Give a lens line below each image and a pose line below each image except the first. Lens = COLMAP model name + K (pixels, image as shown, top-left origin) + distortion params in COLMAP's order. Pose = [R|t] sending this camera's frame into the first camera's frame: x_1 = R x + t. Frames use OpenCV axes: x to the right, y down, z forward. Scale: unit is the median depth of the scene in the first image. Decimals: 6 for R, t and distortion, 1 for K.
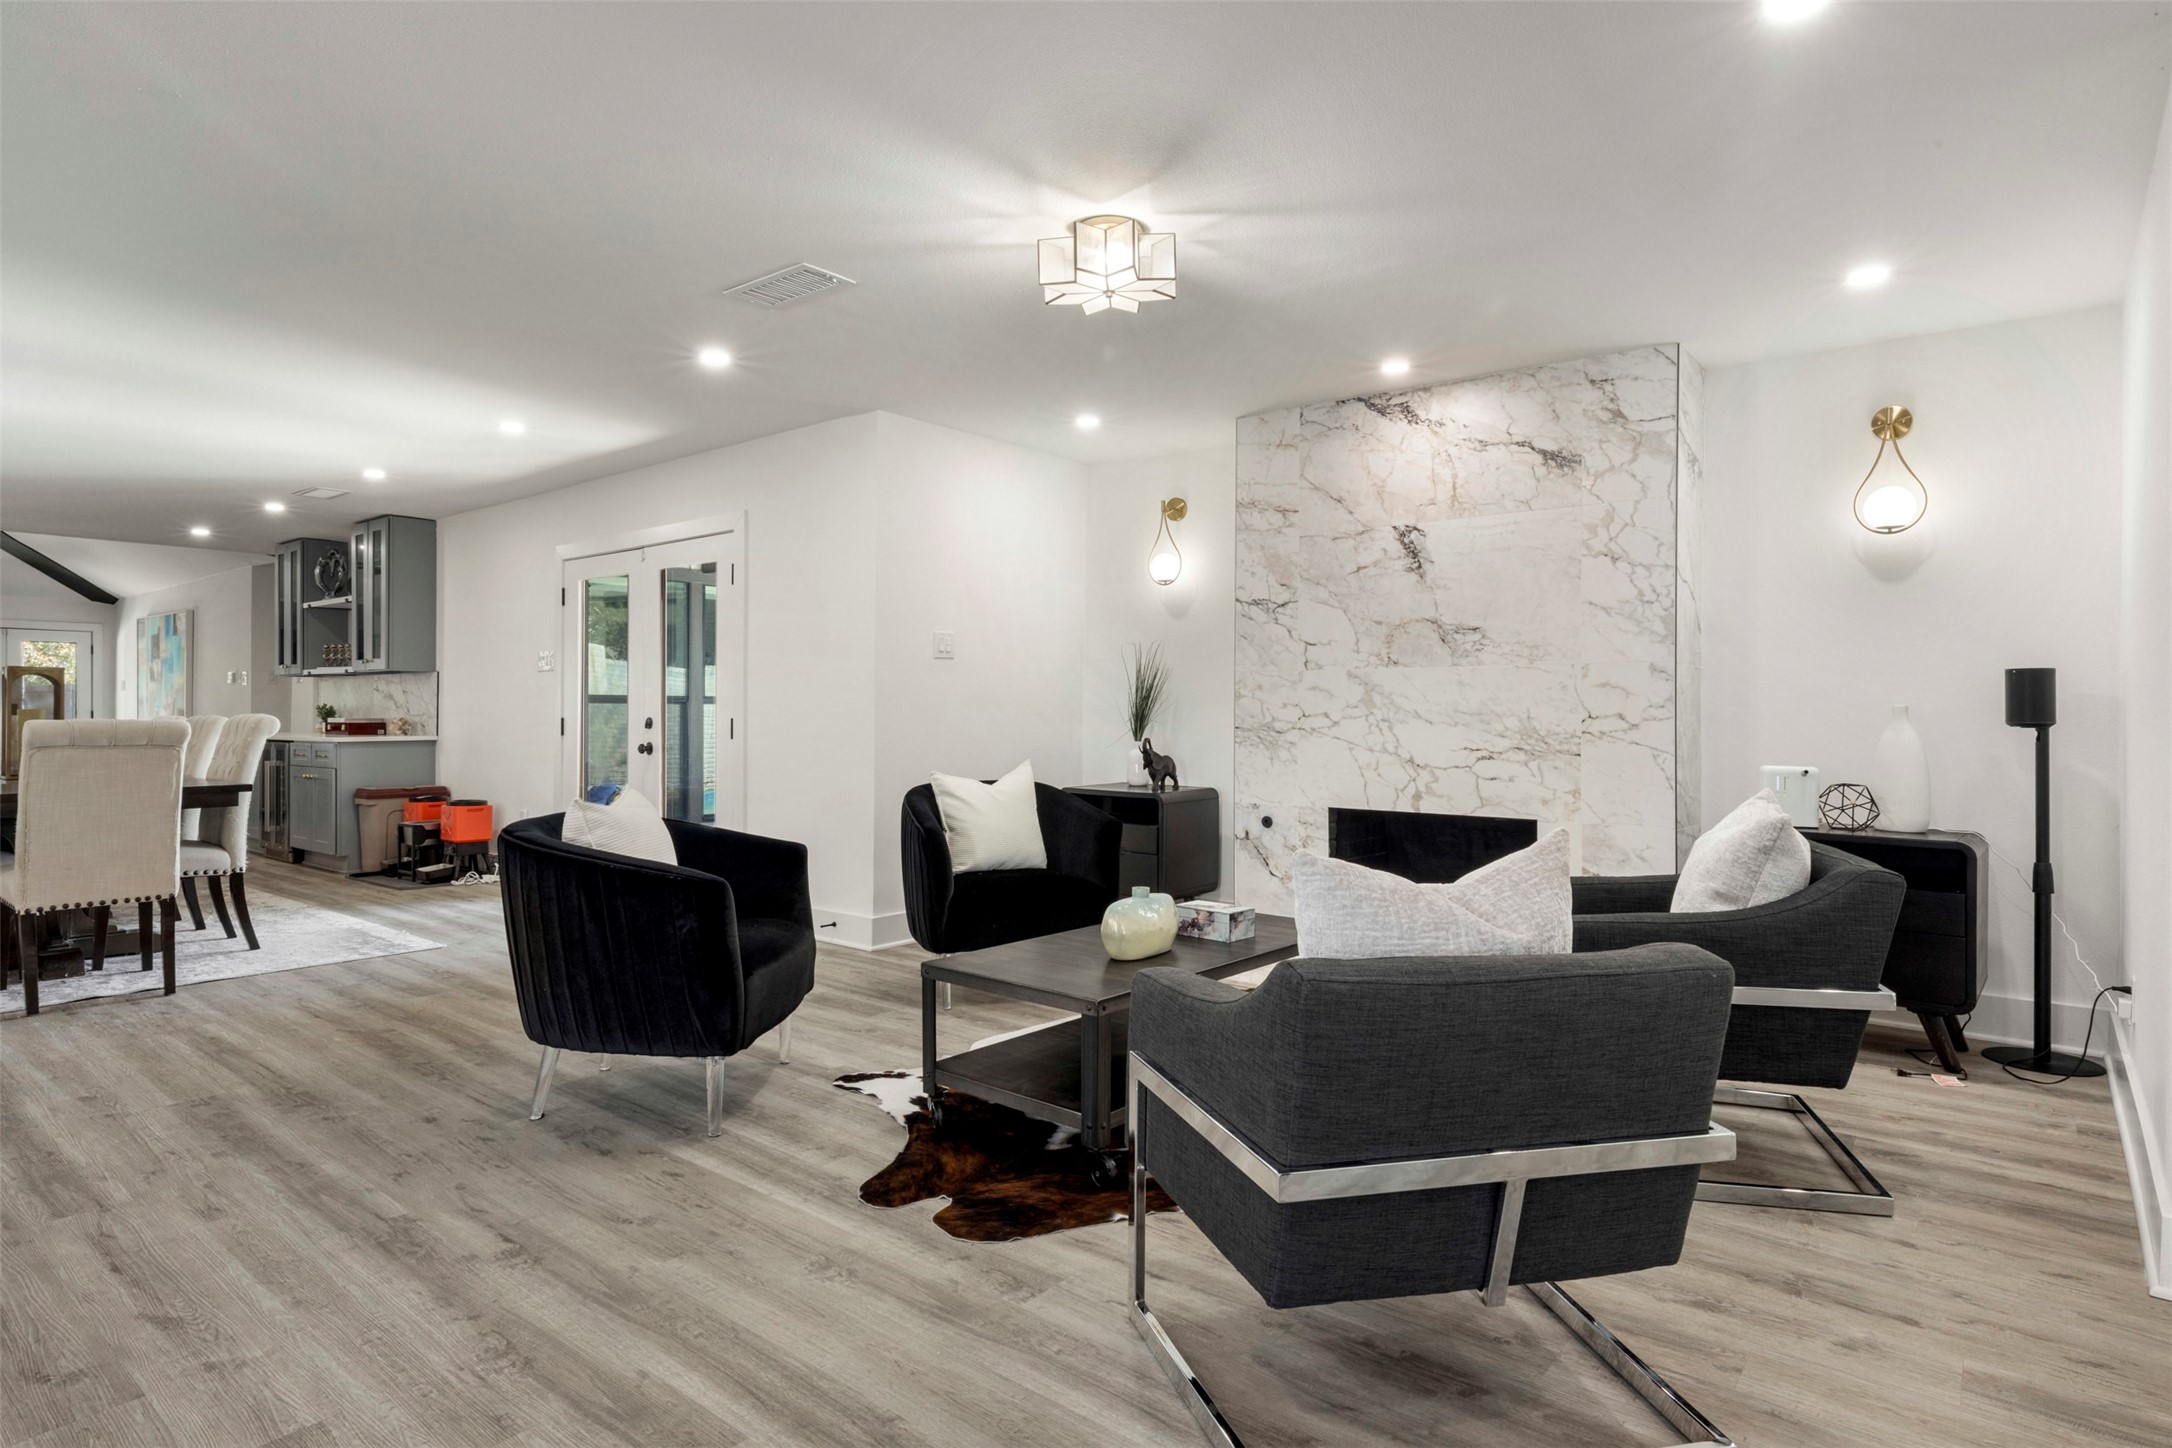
lens RADIAL K [[1157.8, 0, 1089.5], [0, 1157.8, 701.4], [0, 0, 1]] dist [0.002994, 0.000360]
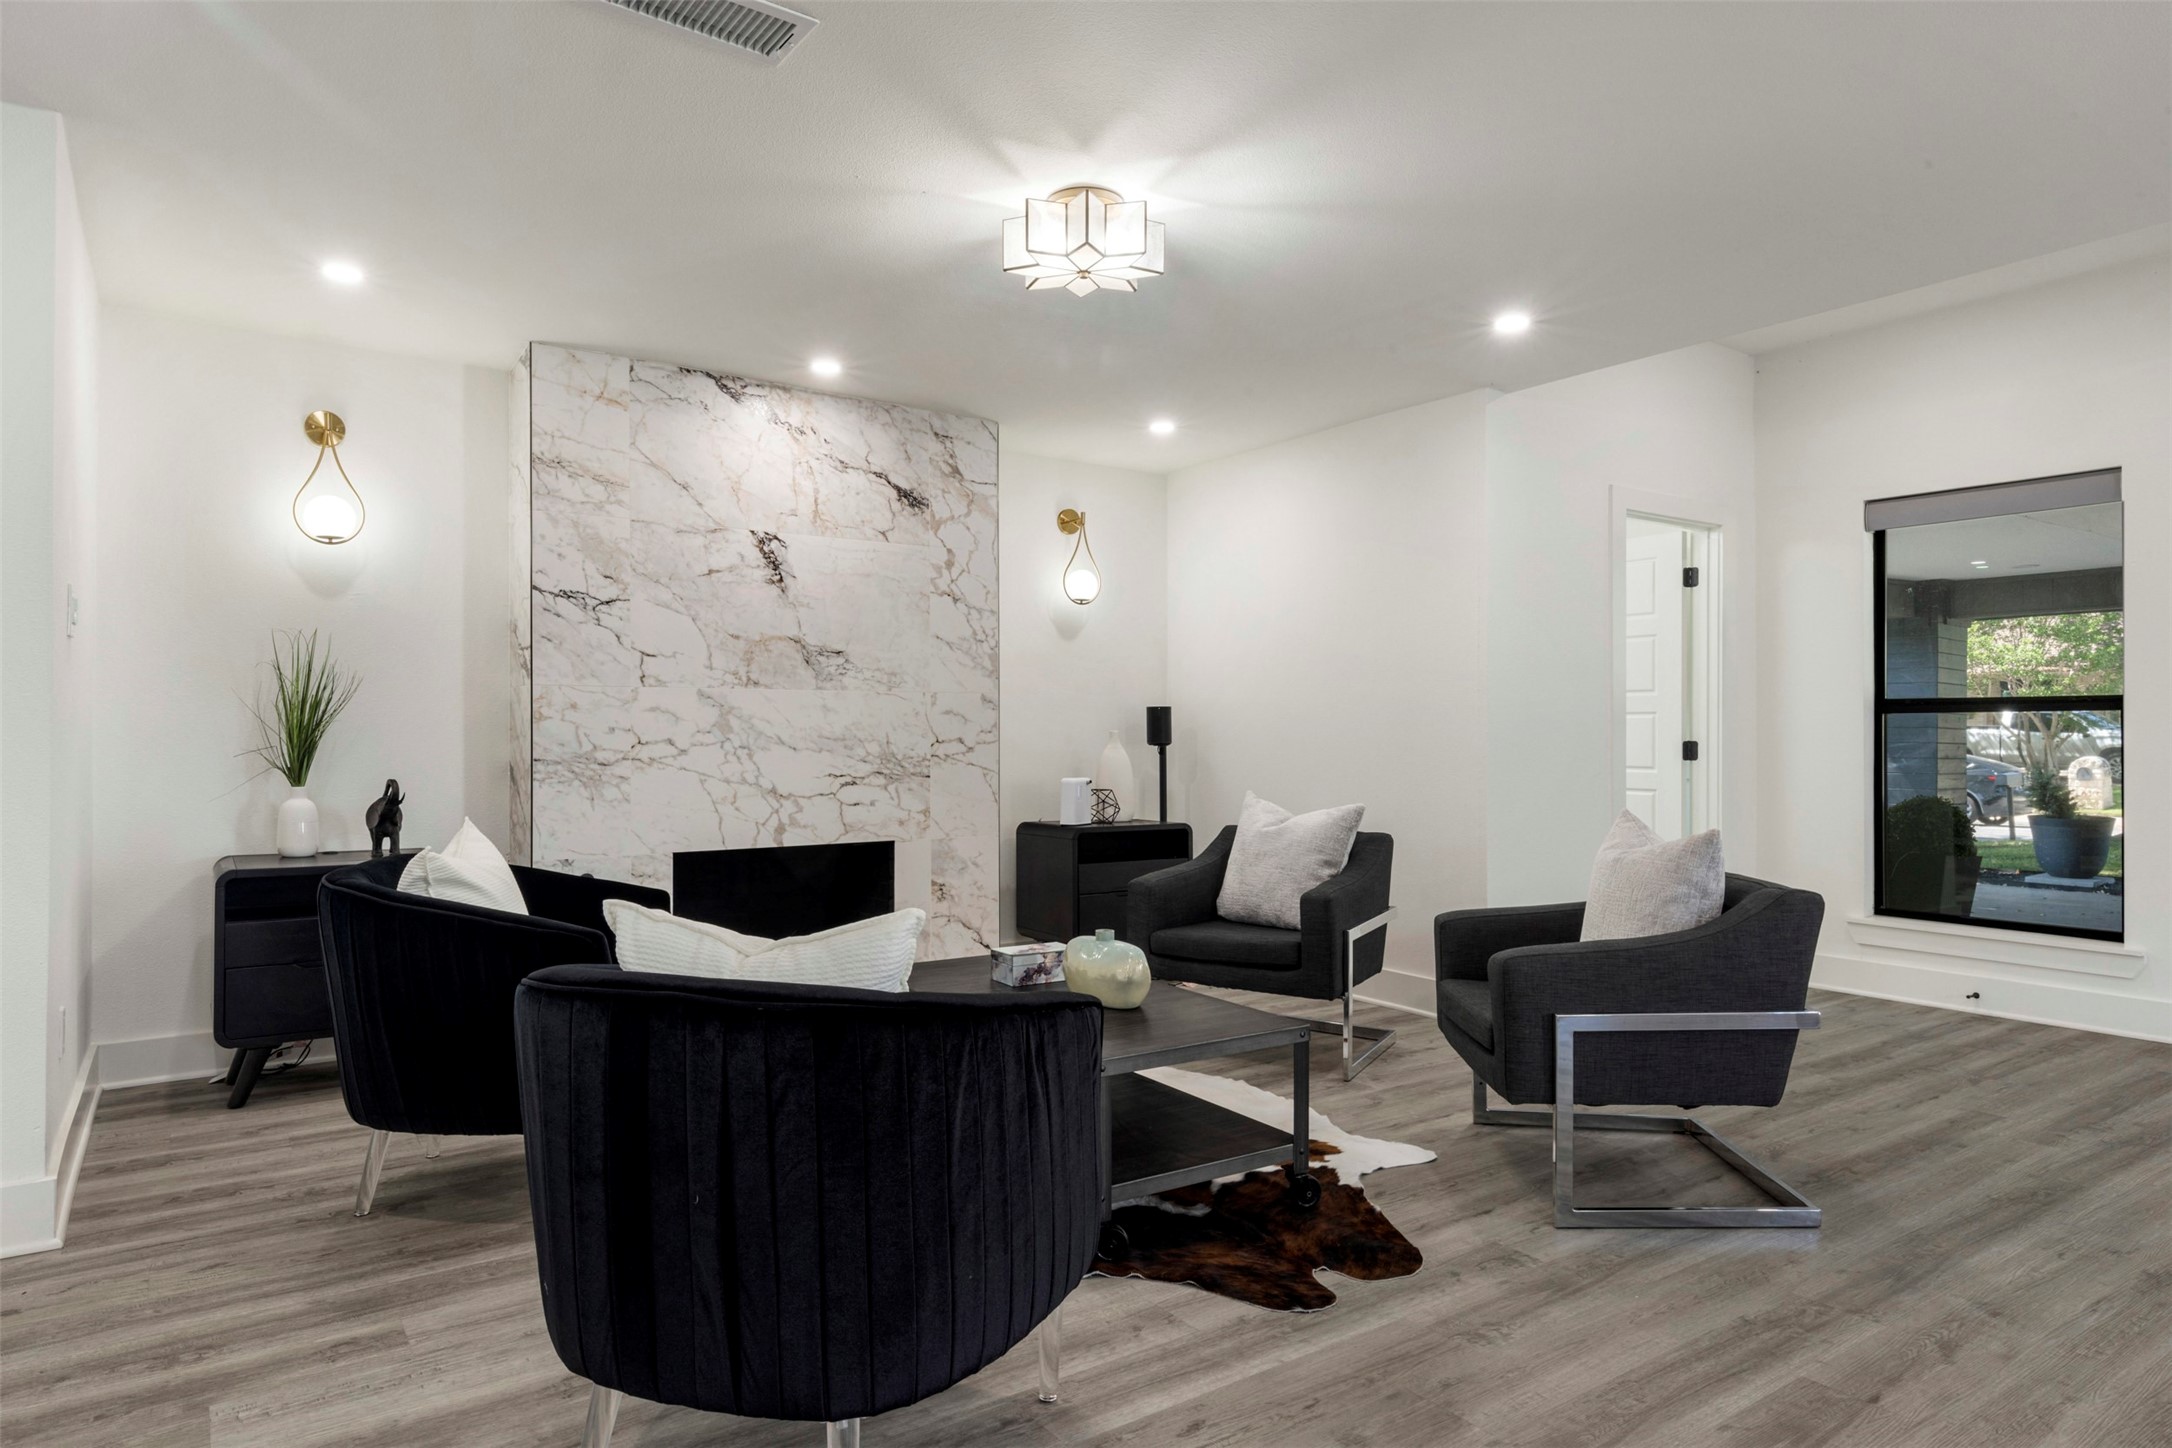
lens RADIAL K [[1272.2, 0, 1086.0], [0, 1272.2, 724.0], [0, 0, 1]] dist [0.007360, -0.000900]
pose [[0.278511, 0.004069, 0.960424, -0.636671], [-0.007265, 0.999971, -0.002129, -0.001305], [-0.960406, -0.006385, 0.278533, 0.496410]]
